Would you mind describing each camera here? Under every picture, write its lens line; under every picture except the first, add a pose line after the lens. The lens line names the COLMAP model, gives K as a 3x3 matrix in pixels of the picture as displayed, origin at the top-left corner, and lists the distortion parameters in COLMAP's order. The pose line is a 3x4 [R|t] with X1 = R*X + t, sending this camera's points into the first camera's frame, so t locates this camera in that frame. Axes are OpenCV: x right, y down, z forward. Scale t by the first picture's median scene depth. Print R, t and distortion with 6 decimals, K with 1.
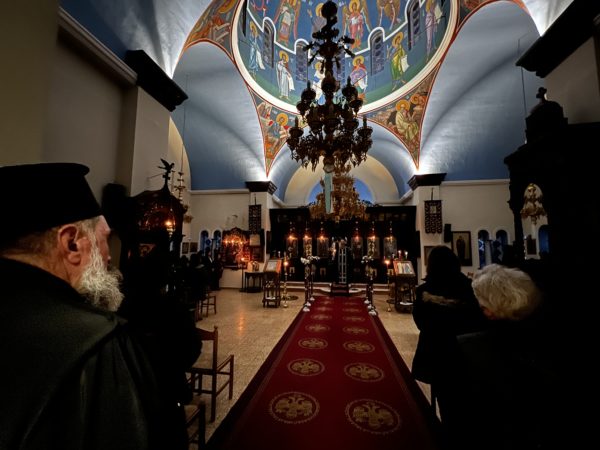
lens RADIAL K [[238.0, 0, 298.6], [0, 238.0, 229.8], [0, 0, 1]] dist [0.001498, 0.000182]
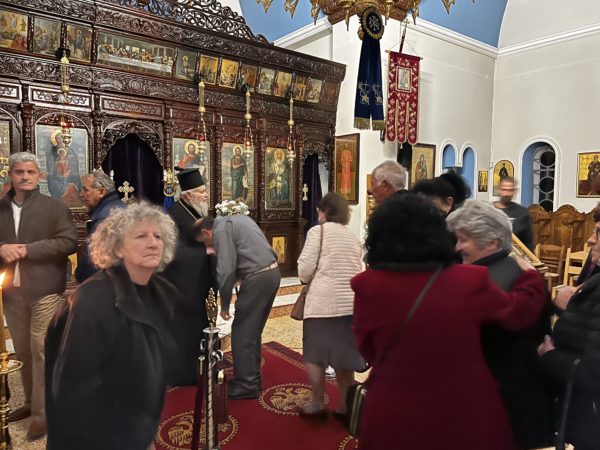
lens RADIAL K [[435.2, 0, 298.9], [0, 435.2, 229.9], [0, 0, 1]] dist [0.053379, -0.055765]
pose [[0.688628, -0.049983, 0.723390, -0.061005], [-0.074183, 0.987531, 0.138852, 0.059189], [-0.721310, -0.149281, 0.676334, 0.525514]]
